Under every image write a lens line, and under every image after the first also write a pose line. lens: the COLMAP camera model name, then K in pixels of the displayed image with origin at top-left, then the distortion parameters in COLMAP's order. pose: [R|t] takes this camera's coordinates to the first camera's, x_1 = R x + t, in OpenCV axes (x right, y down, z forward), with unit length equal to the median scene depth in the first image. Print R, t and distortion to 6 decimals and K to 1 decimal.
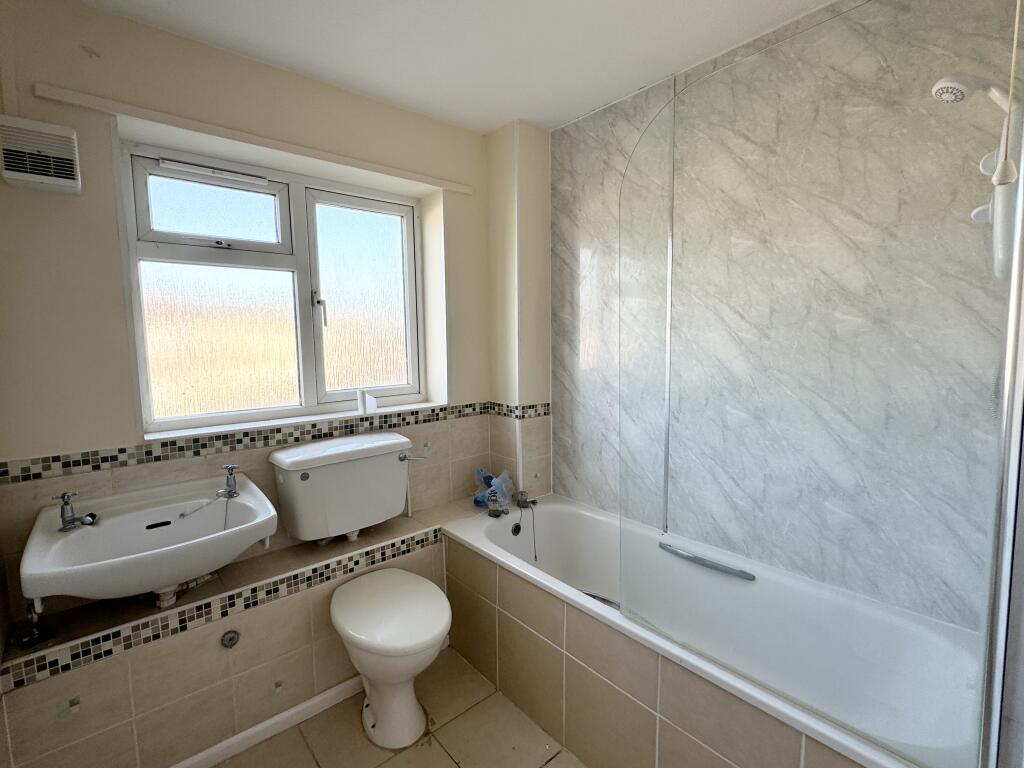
lens RADIAL K [[485.9, 0, 508.9], [0, 485.9, 381.4], [0, 0, 1]] dist [0.001894, 0.000548]
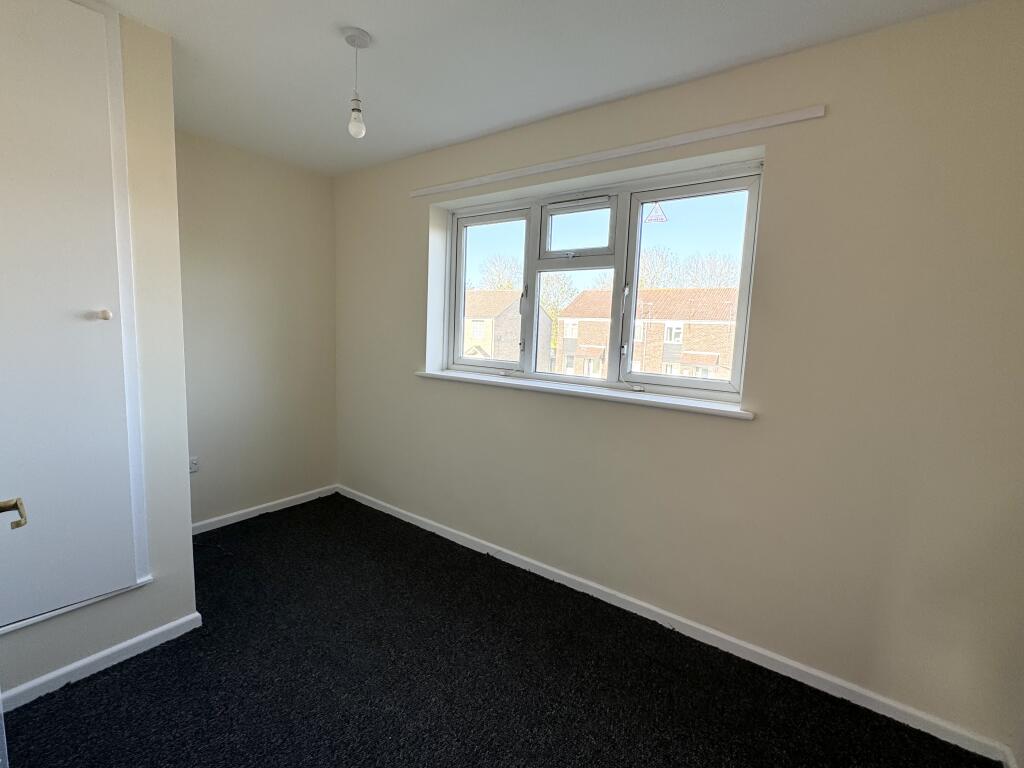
lens RADIAL K [[485.9, 0, 508.9], [0, 485.9, 381.4], [0, 0, 1]] dist [0.001894, 0.000548]
pose [[0.171068, 0.135606, -0.975883, 0.737453], [-0.132327, 0.984671, 0.113631, -0.049994], [0.976333, 0.109697, 0.186390, 0.551054]]
